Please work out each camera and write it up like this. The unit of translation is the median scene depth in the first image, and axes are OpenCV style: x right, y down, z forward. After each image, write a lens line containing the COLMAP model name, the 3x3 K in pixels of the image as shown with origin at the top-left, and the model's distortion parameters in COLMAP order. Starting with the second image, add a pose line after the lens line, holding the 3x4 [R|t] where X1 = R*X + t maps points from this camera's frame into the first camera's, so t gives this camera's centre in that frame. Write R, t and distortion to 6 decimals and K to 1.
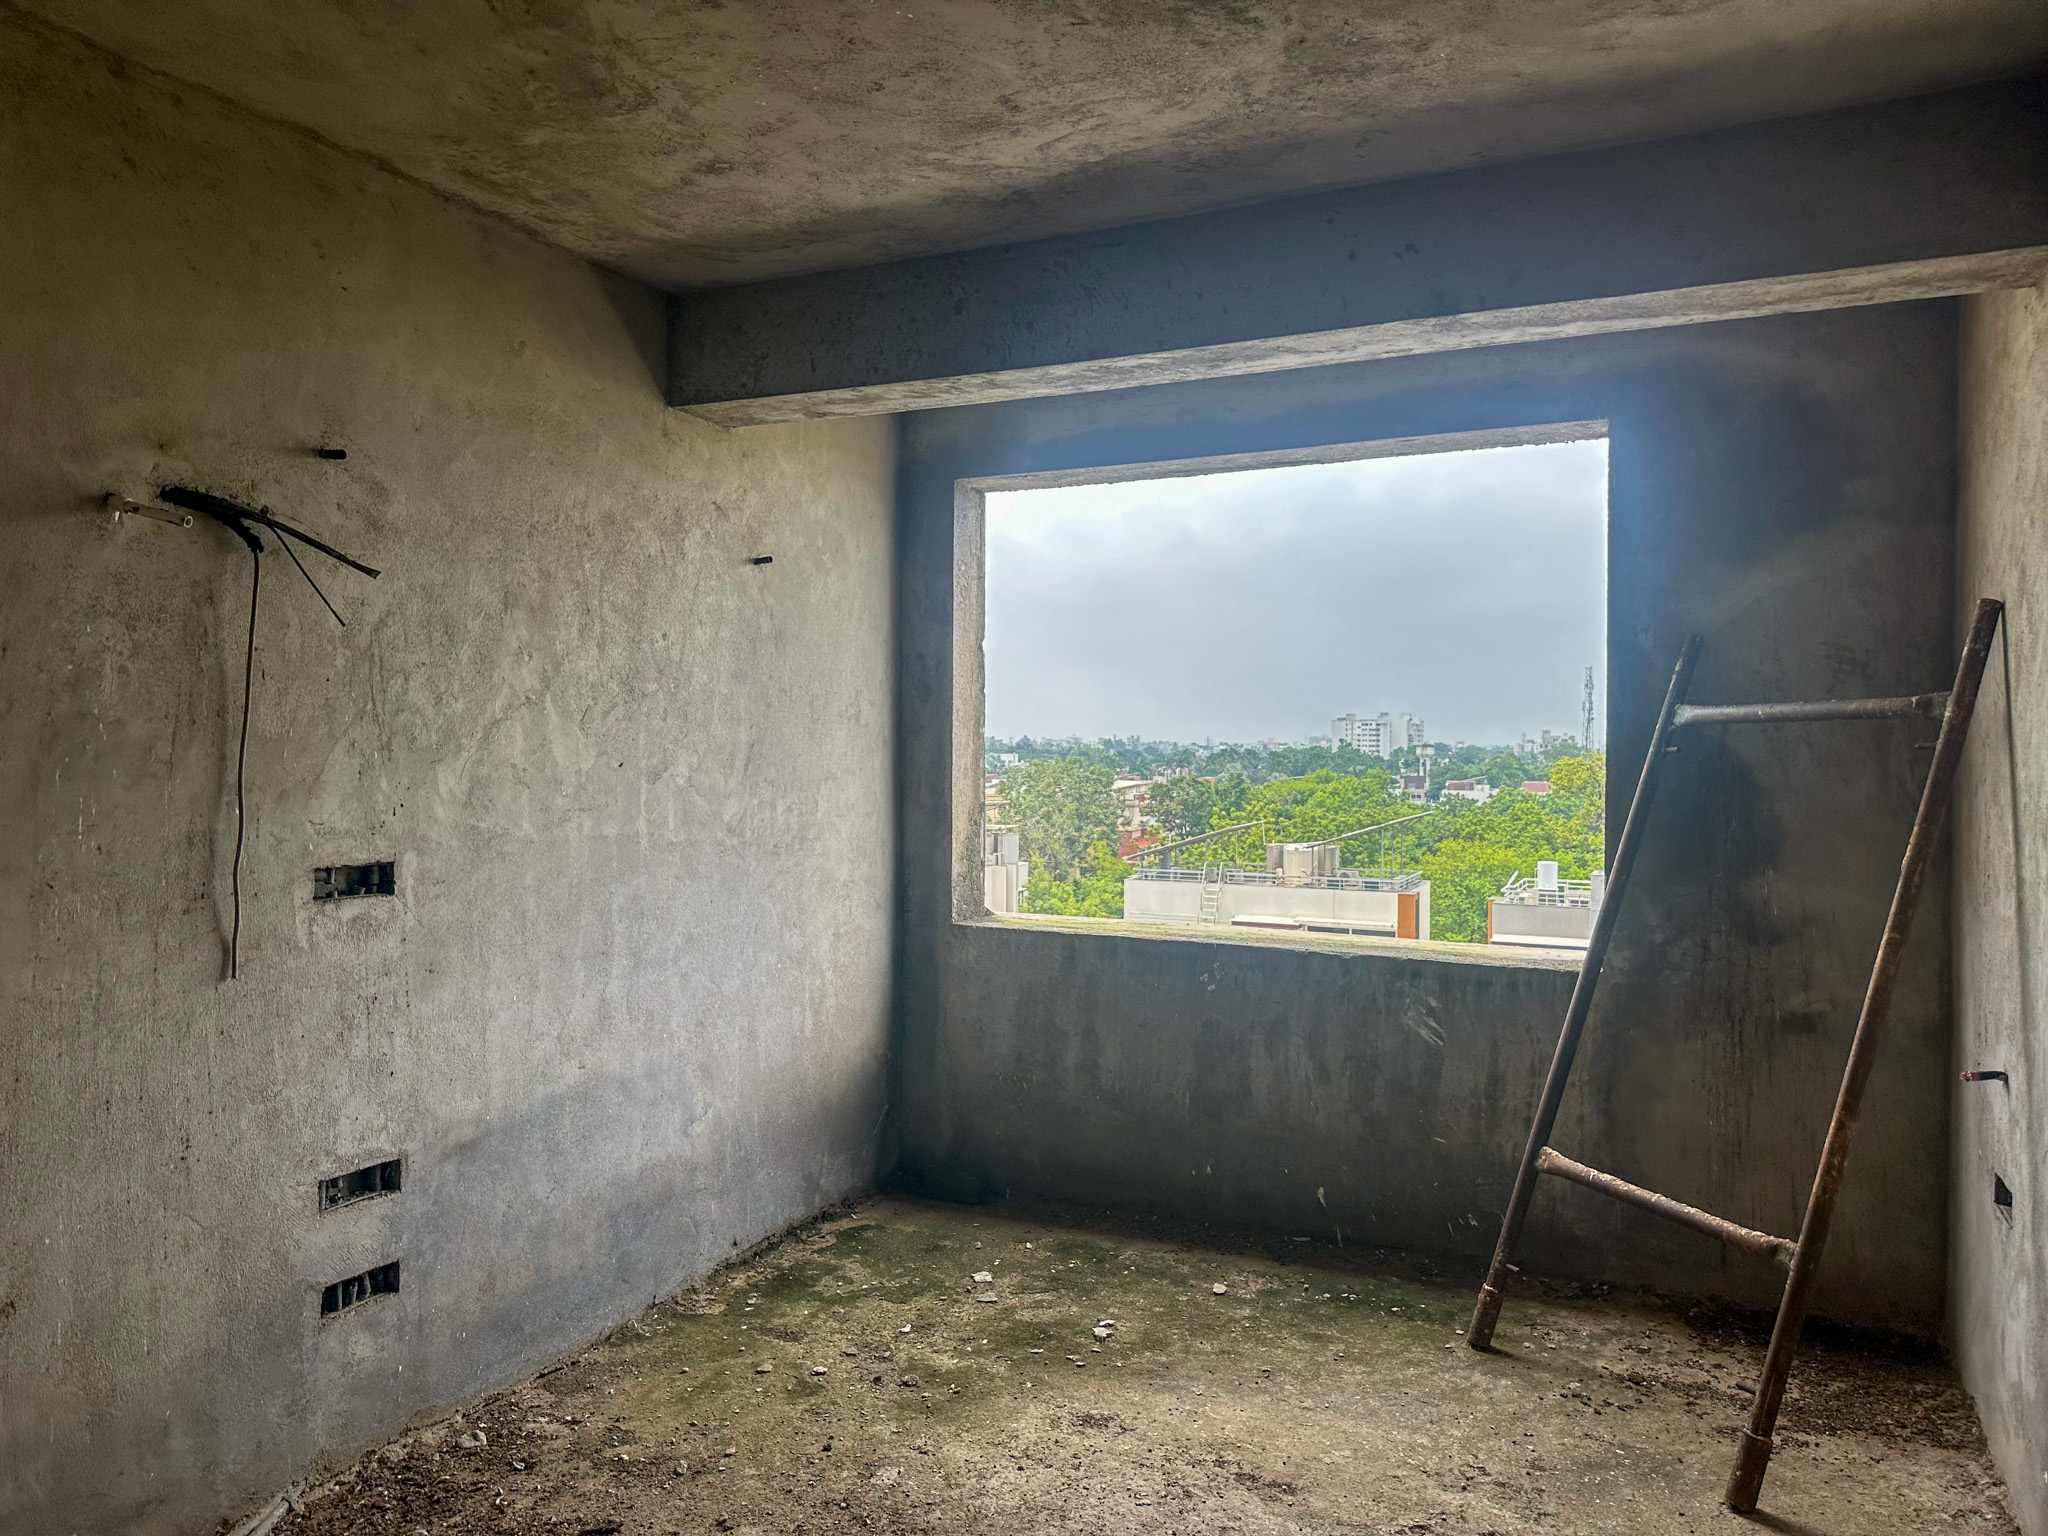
lens RADIAL K [[1457.9, 0, 1024.4], [0, 1457.9, 782.0], [0, 0, 1]] dist [0.046023, -0.053530]
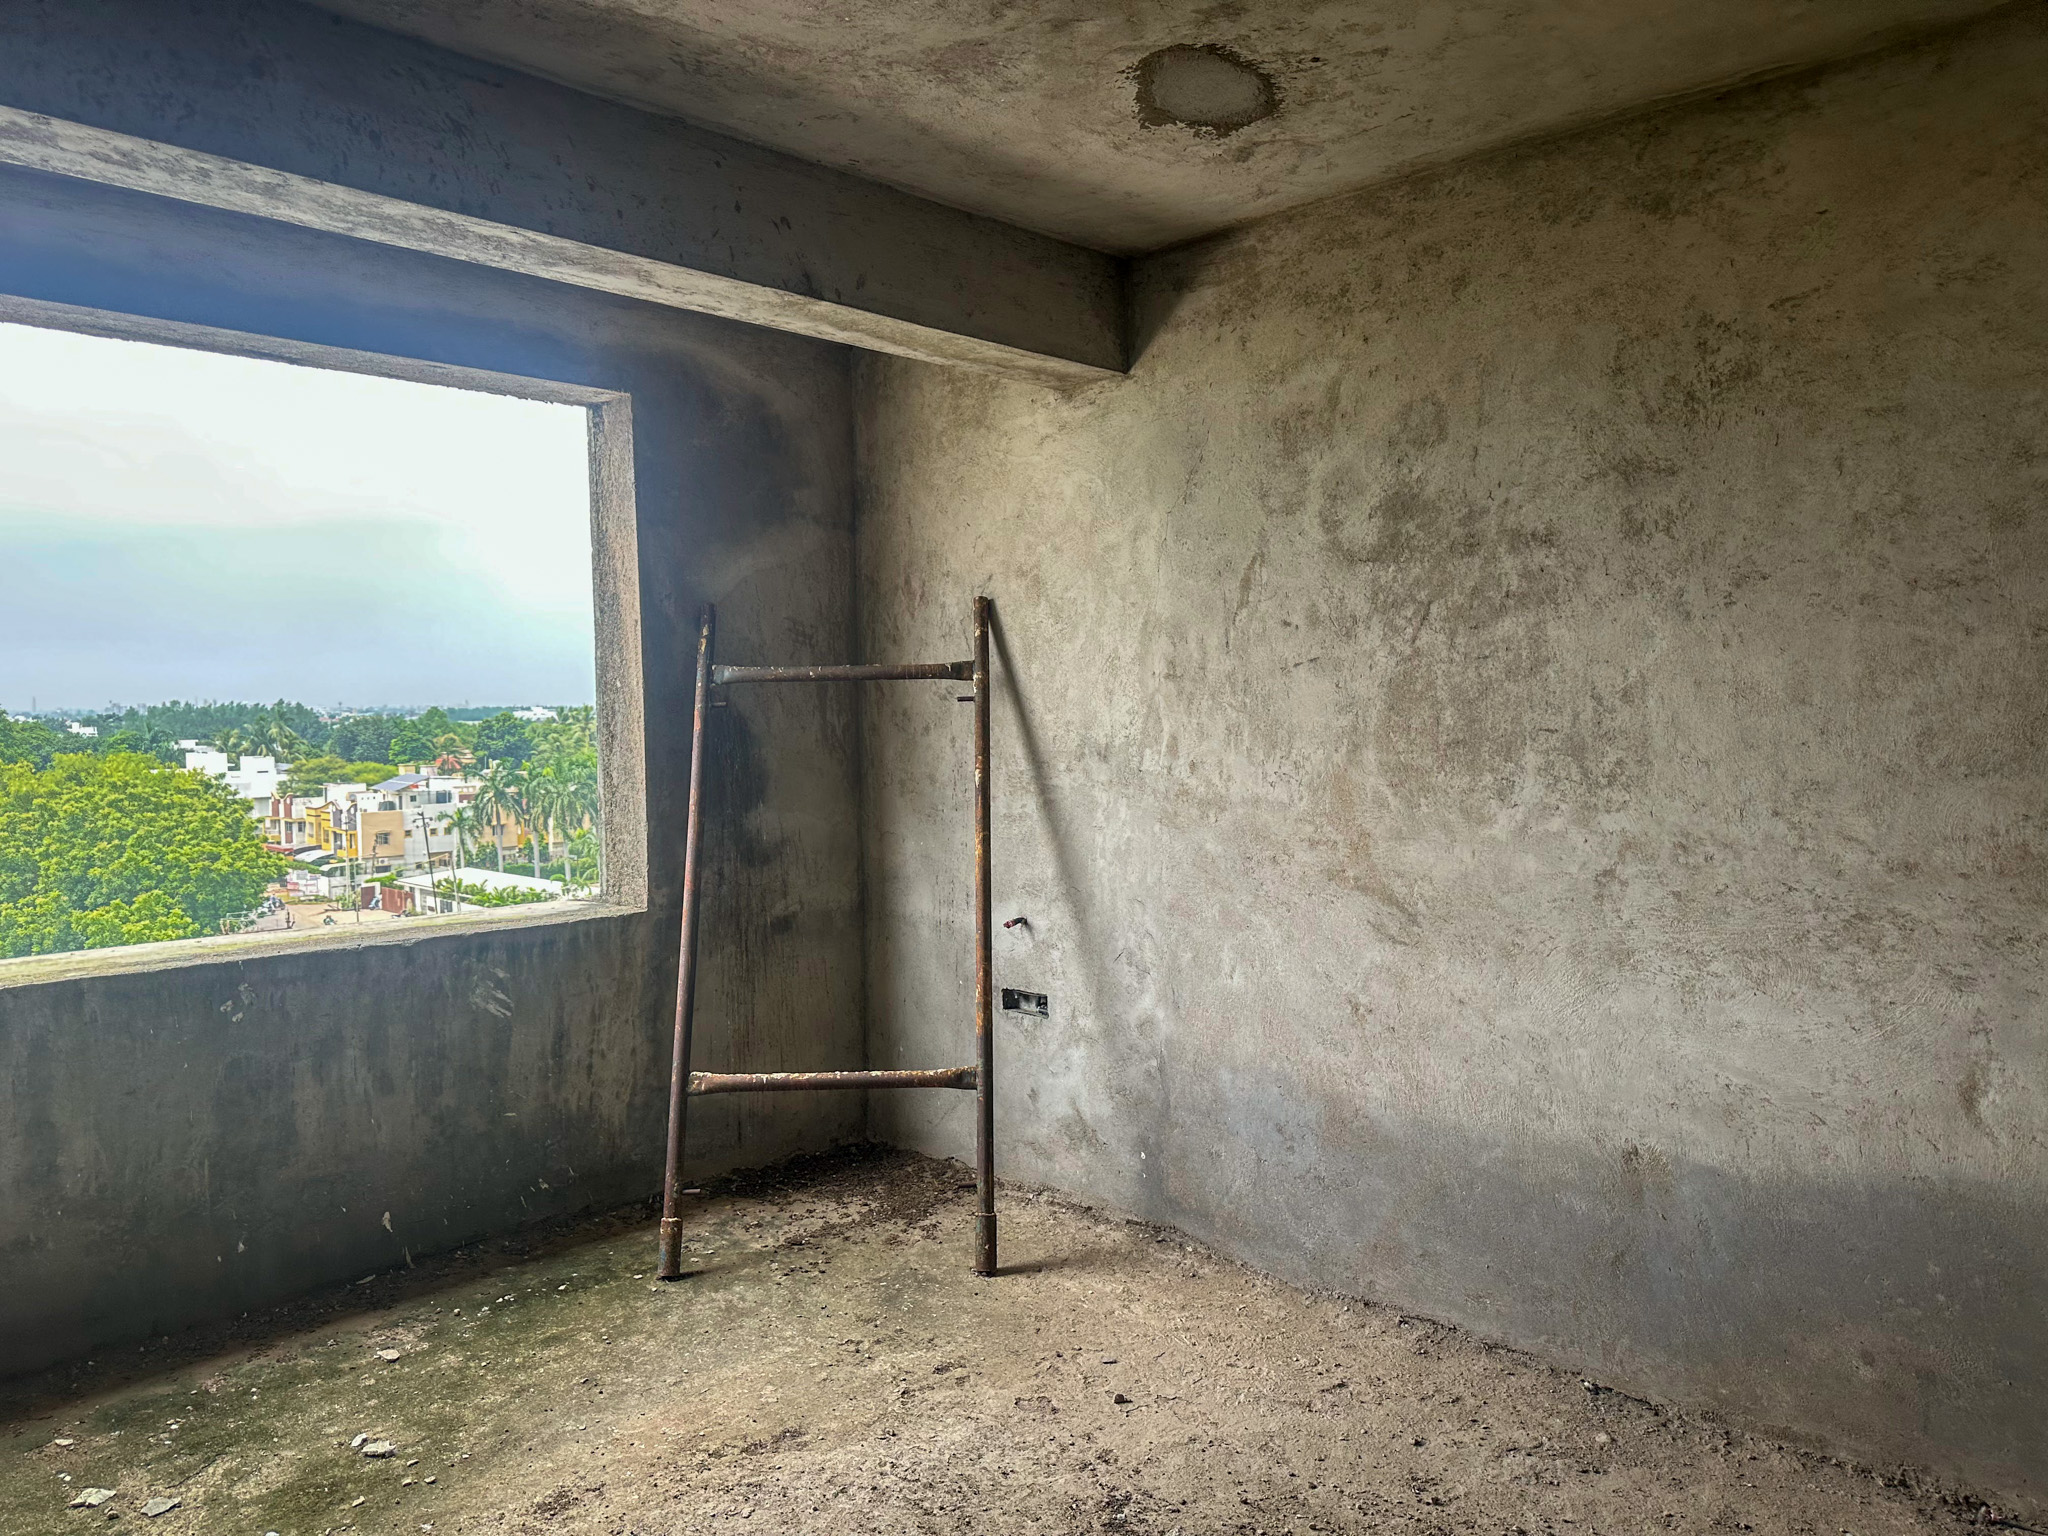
lens RADIAL K [[1457.9, 0, 1003.5], [0, 1457.9, 756.1], [0, 0, 1]] dist [0.046023, -0.053530]
pose [[0.354978, -0.047724, 0.933656, -0.499978], [0.043261, 0.998465, 0.034588, -0.010833], [-0.933873, 0.028113, 0.356498, 0.351862]]
